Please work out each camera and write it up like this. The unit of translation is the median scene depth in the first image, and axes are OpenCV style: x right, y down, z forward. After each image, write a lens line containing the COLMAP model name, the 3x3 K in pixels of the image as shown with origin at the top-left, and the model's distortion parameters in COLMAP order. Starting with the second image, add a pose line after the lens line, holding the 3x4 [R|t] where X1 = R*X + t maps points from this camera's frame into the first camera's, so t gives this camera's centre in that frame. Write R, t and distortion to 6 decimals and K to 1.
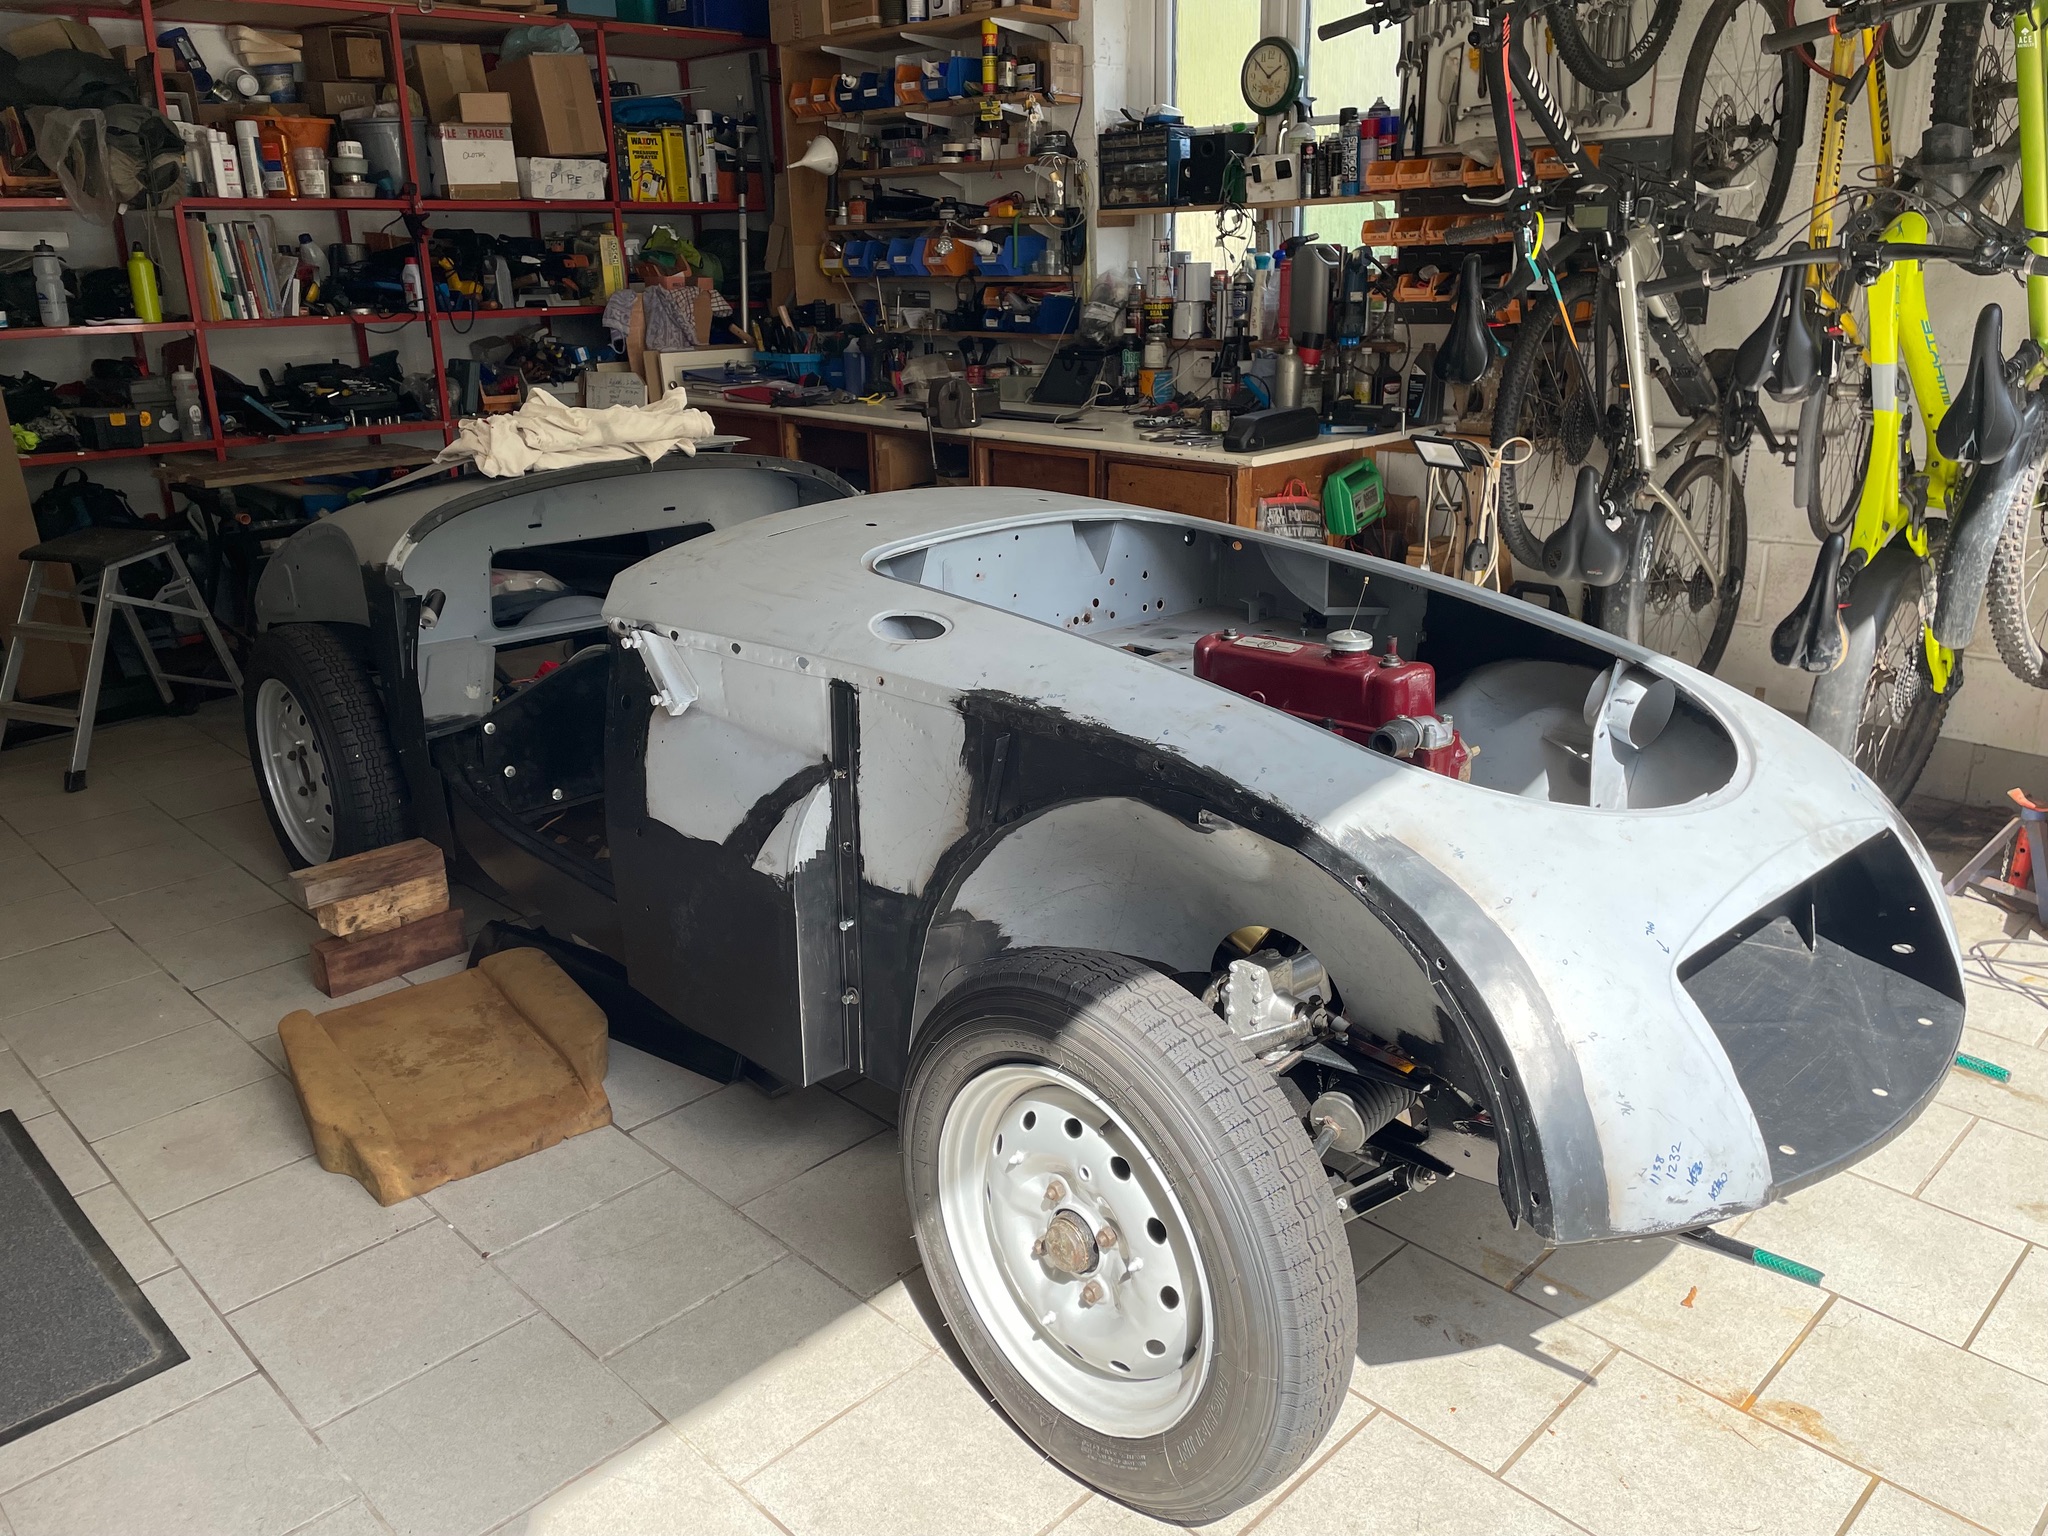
lens RADIAL K [[1581.5, 0, 1024.0], [0, 1581.5, 768.0], [0, 0, 1]] dist [0.035353, 0.002434]
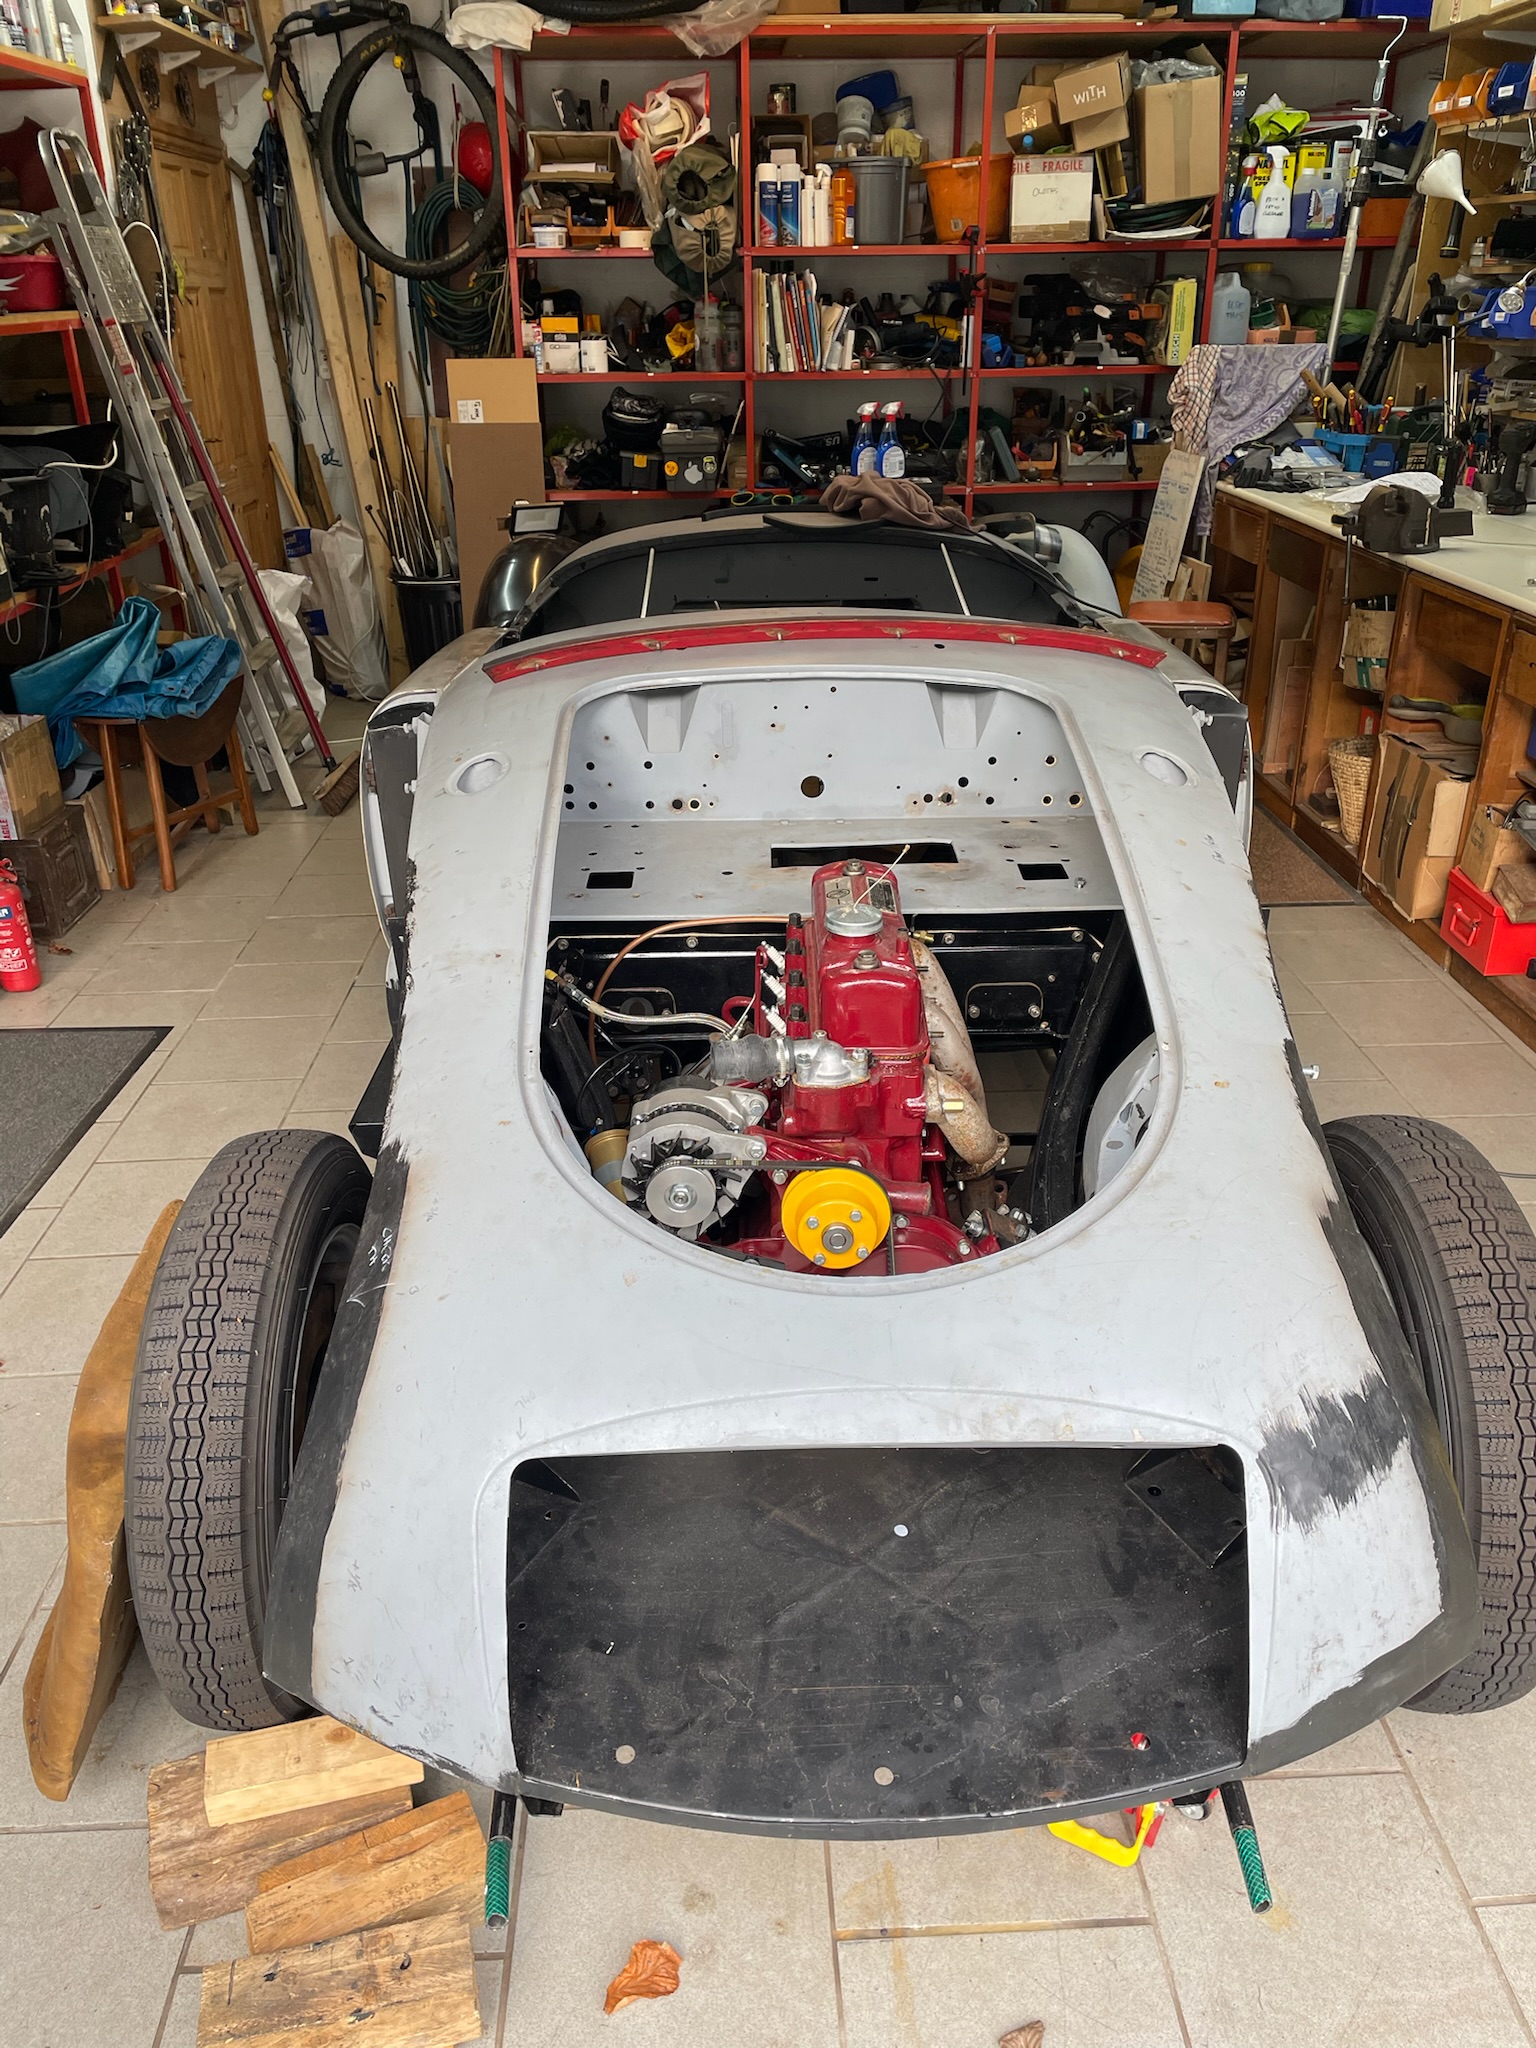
lens RADIAL K [[1581.5, 0, 768.0], [0, 1581.5, 1024.0], [0, 0, 1]] dist [0.035353, 0.002434]
pose [[0.743213, 0.280695, -0.607326, 0.501239], [-0.202719, 0.959542, 0.195406, -0.123976], [0.637605, -0.022112, 0.770046, 0.307458]]
